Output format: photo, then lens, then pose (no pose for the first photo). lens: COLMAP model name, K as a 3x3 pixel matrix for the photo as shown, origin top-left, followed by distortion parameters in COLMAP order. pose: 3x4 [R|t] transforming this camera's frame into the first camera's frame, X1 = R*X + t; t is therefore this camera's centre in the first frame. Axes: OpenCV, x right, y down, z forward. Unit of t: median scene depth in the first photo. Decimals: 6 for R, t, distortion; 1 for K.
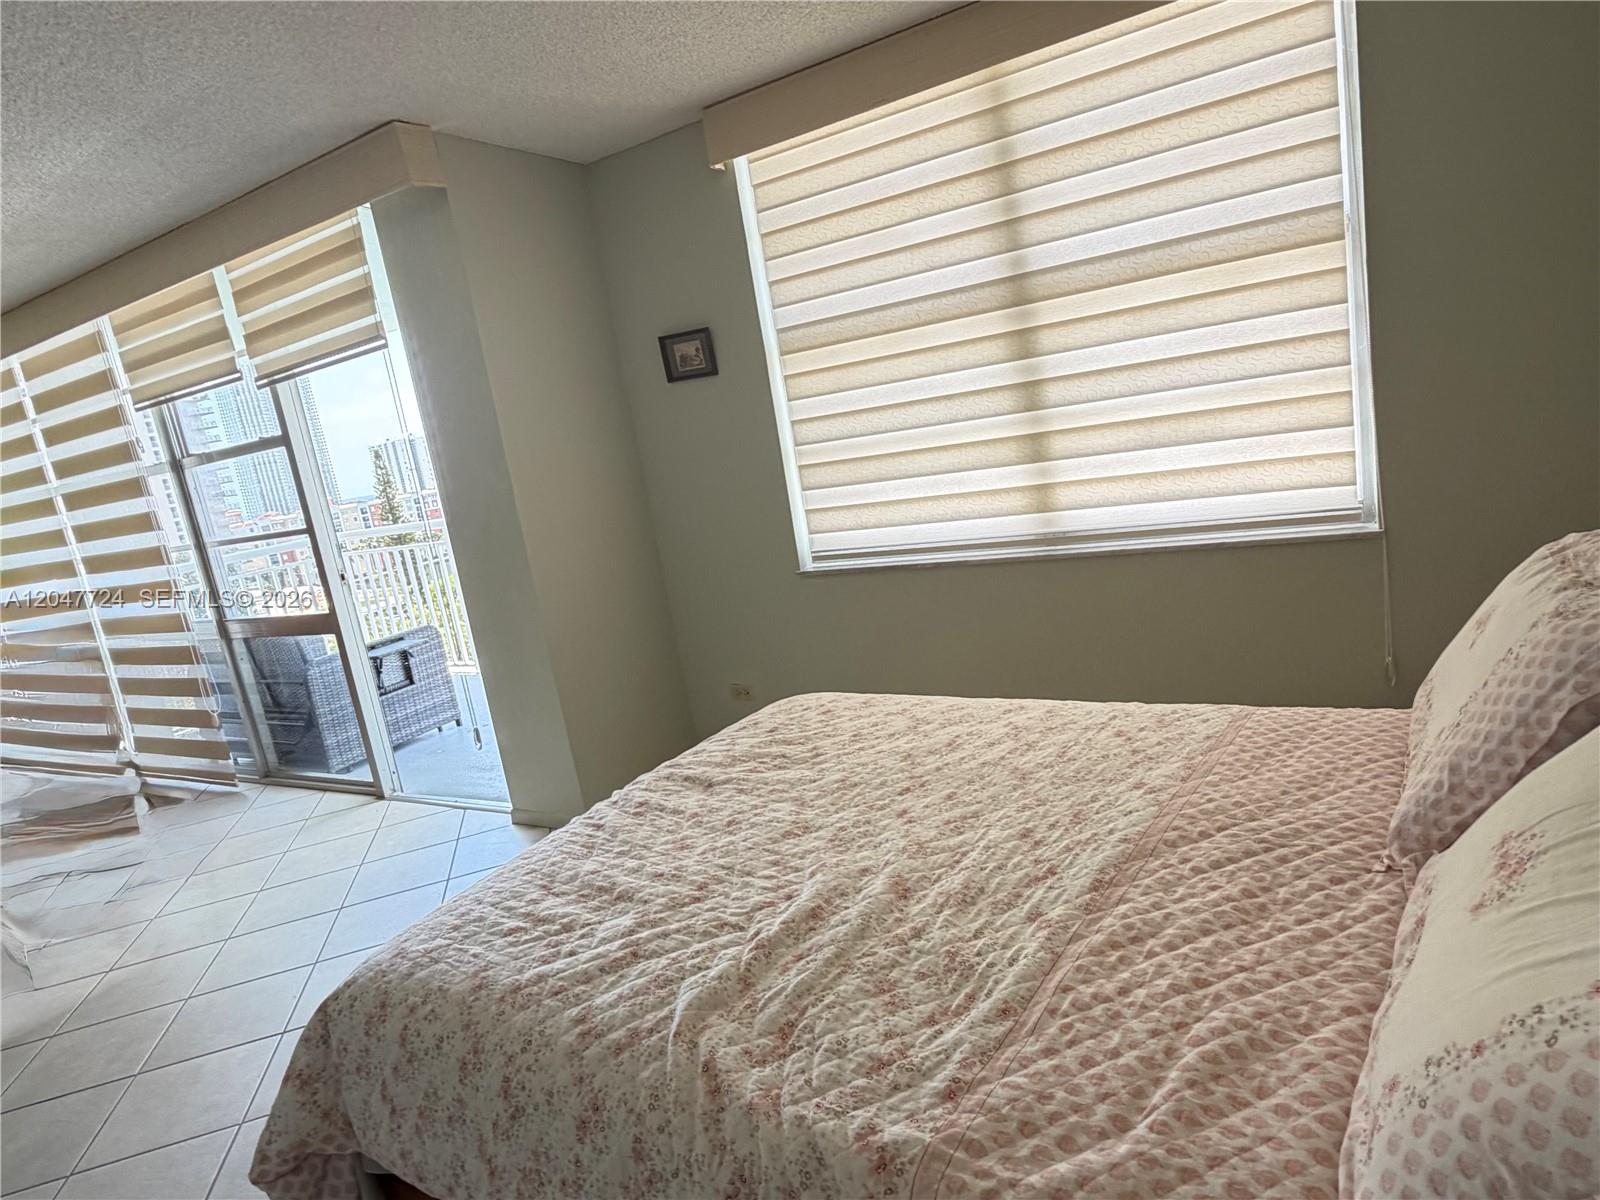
lens RADIAL K [[928.9, 0, 801.5], [0, 928.9, 602.0], [0, 0, 1]] dist [-0.000606, 0.000596]
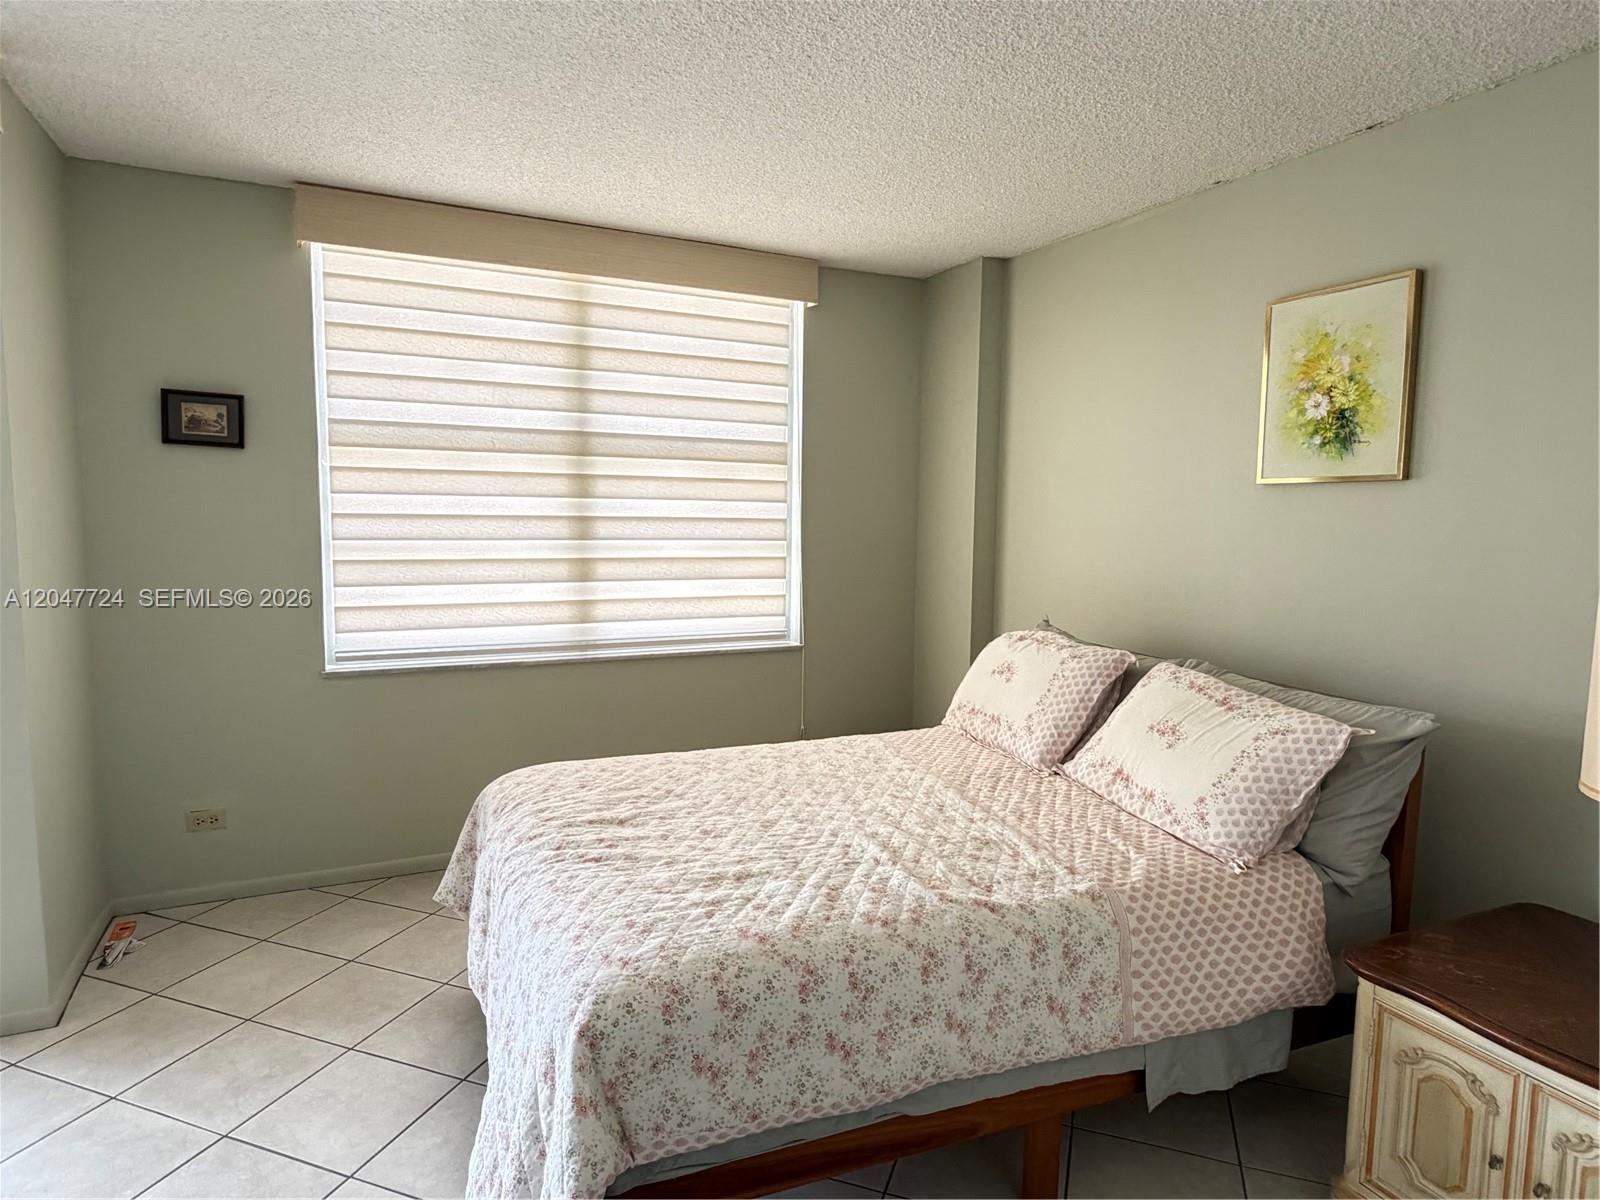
lens RADIAL K [[928.9, 0, 800.4], [0, 928.9, 600.3], [0, 0, 1]] dist [-0.000606, 0.000596]
pose [[0.553373, 0.091313, 0.827913, -0.901965], [0.056213, 0.987612, -0.146499, 0.103348], [-0.831035, 0.127608, 0.541385, 0.160439]]
